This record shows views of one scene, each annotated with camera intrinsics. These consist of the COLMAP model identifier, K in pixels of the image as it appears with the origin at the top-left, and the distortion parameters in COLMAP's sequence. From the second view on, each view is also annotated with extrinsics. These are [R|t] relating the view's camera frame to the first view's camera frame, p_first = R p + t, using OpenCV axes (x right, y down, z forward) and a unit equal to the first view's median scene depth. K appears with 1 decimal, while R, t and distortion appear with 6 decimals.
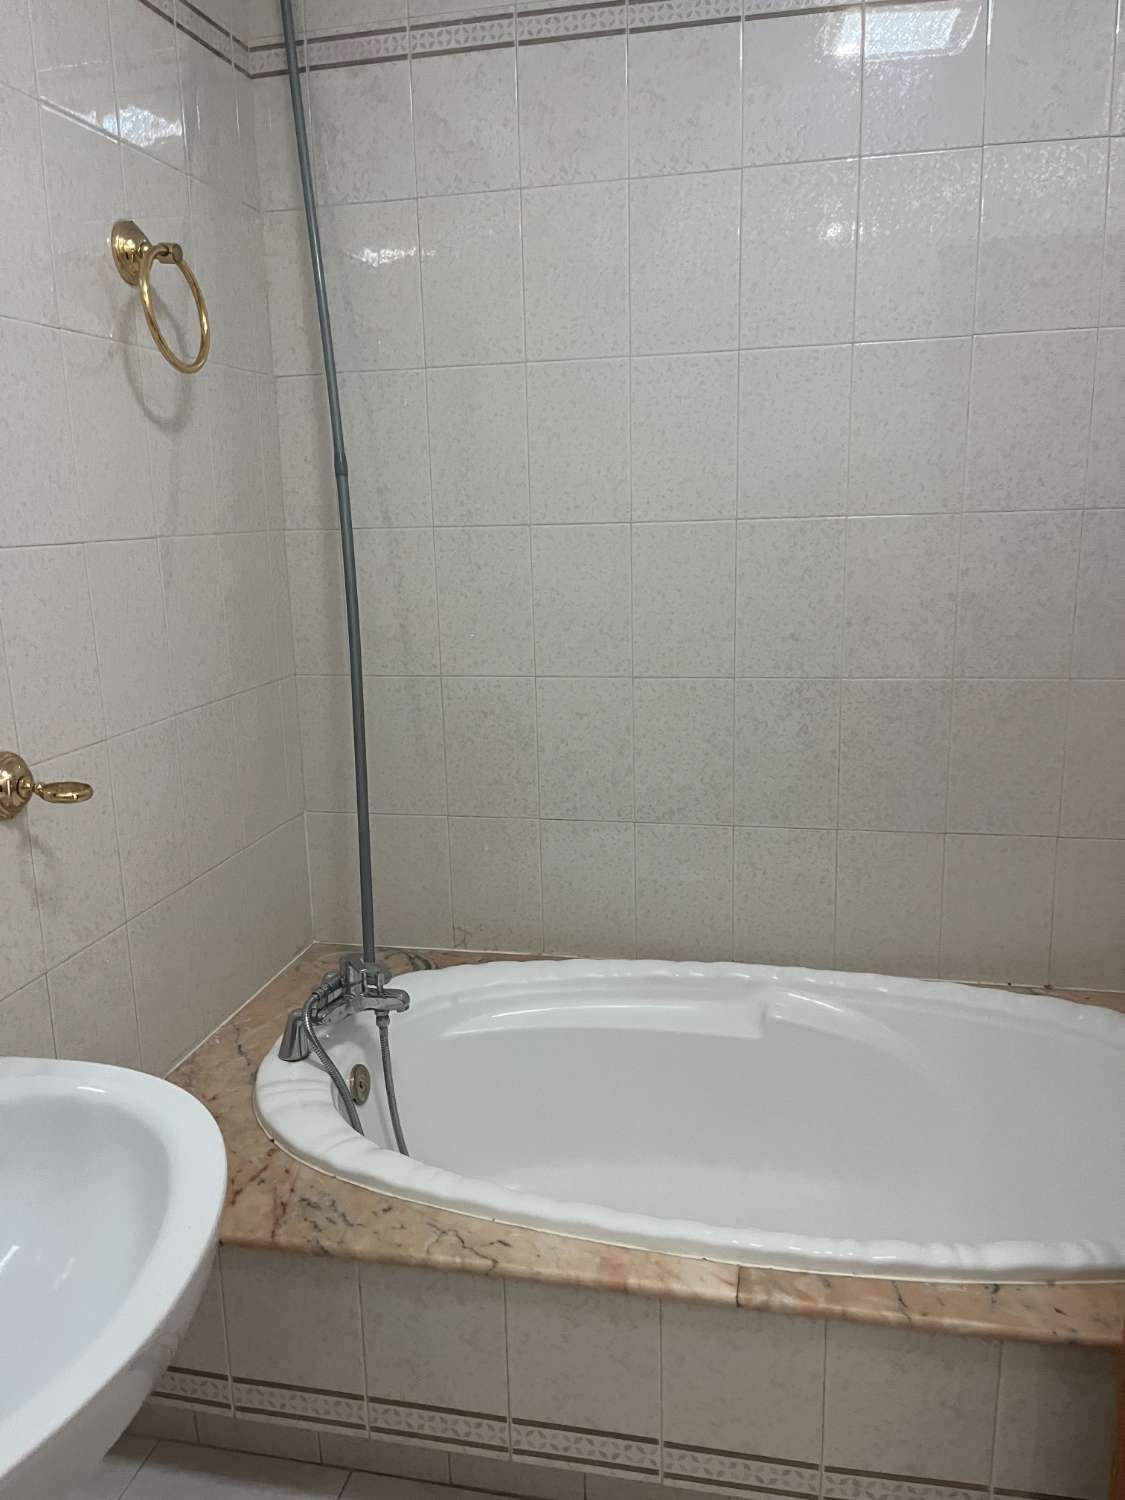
lens RADIAL K [[1123.2, 0, 560.1], [0, 1123.2, 752.1], [0, 0, 1]] dist [0.033267, -0.025955]
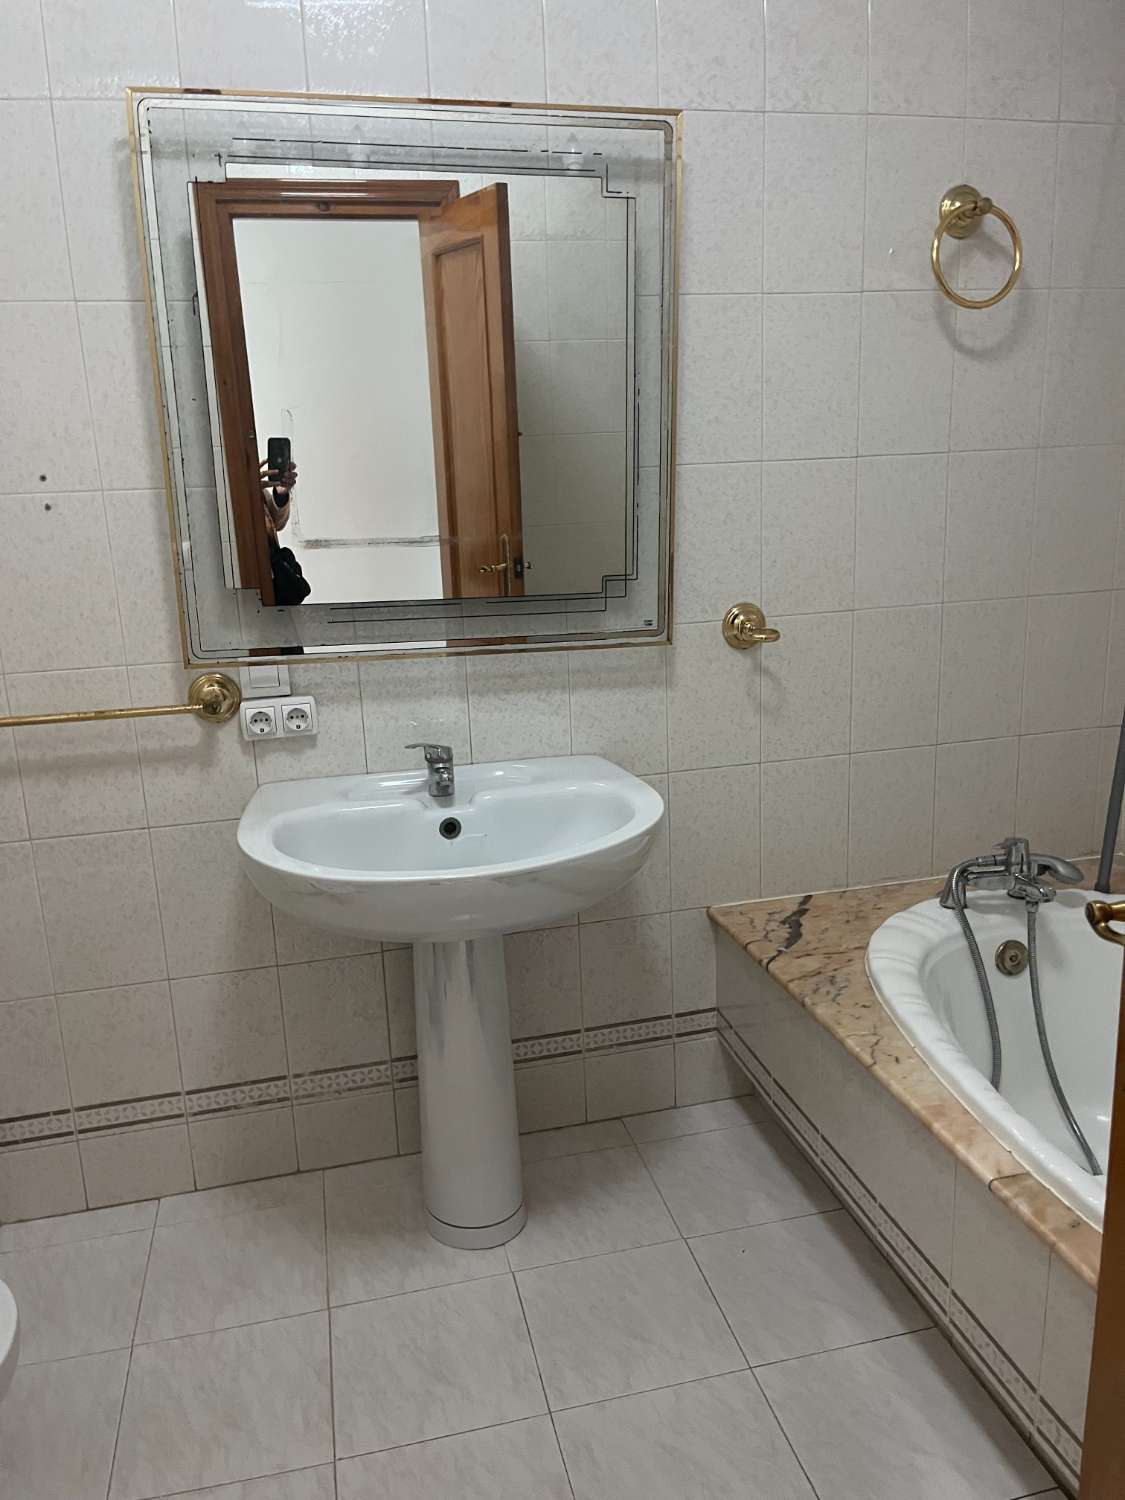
lens RADIAL K [[1123.2, 0, 552.2], [0, 1123.2, 753.3], [0, 0, 1]] dist [0.033267, -0.025955]
pose [[0.444646, 0.224964, -0.866996, 0.682407], [-0.158908, 0.972404, 0.170817, -0.019319], [0.881498, 0.061819, 0.468124, 0.100948]]
